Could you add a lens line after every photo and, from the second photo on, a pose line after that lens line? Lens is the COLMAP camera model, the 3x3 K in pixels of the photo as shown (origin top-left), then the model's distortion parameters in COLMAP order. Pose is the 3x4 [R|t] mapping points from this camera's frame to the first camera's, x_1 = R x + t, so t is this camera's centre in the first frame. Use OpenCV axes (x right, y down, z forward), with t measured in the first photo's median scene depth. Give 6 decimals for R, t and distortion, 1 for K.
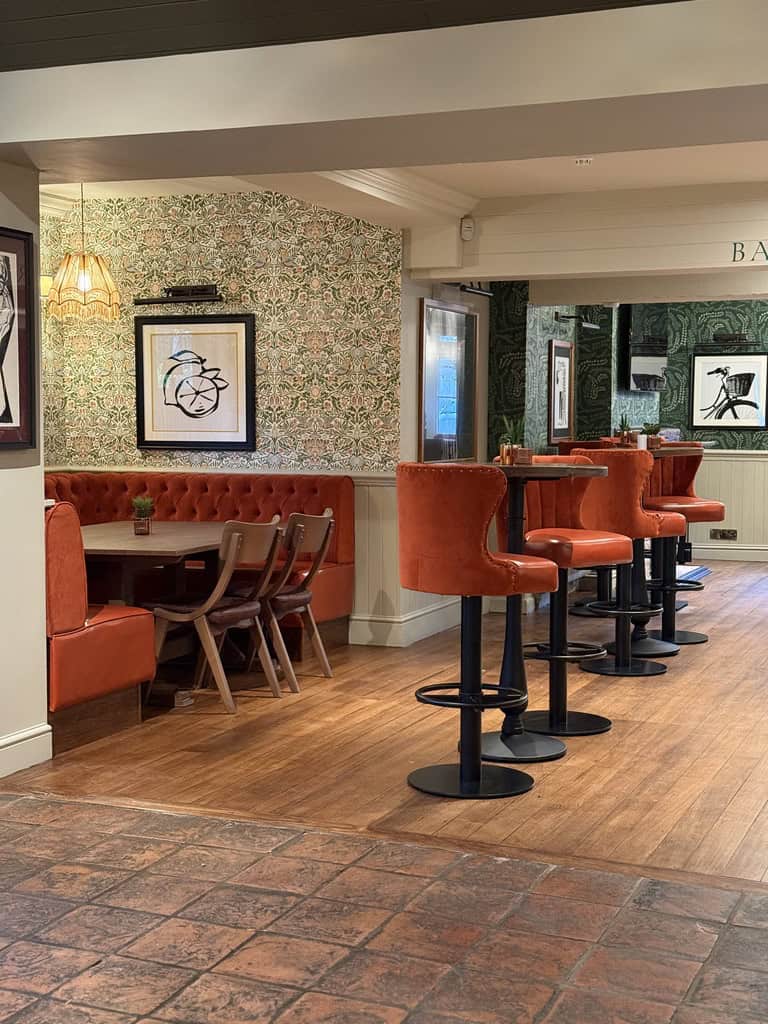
lens RADIAL K [[1455.8, 0, 383.0], [0, 1455.8, 516.4], [0, 0, 1]] dist [0.204835, -0.361615]
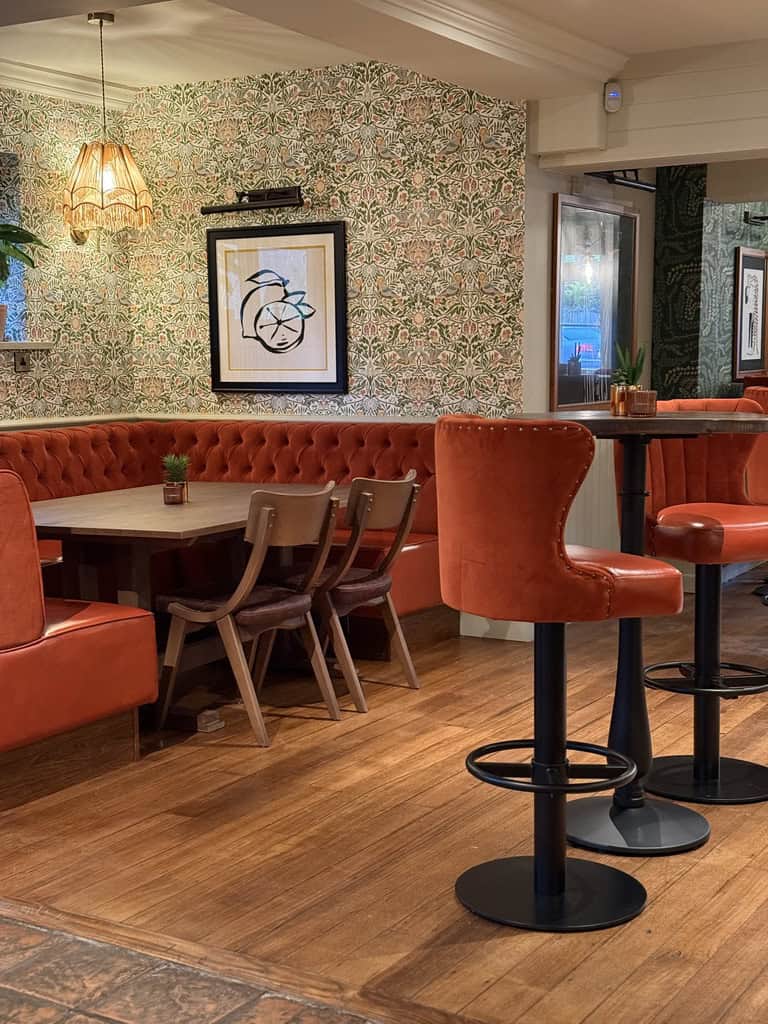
lens RADIAL K [[1450.4, 0, 377.4], [0, 1450.4, 512.0], [0, 0, 1]] dist [0.197969, -0.336471]
pose [[0.988275, 0.004362, -0.152621, 0.054378], [0.001885, 0.999167, 0.040762, -0.012870], [0.152672, -0.040571, 0.987444, 0.218570]]
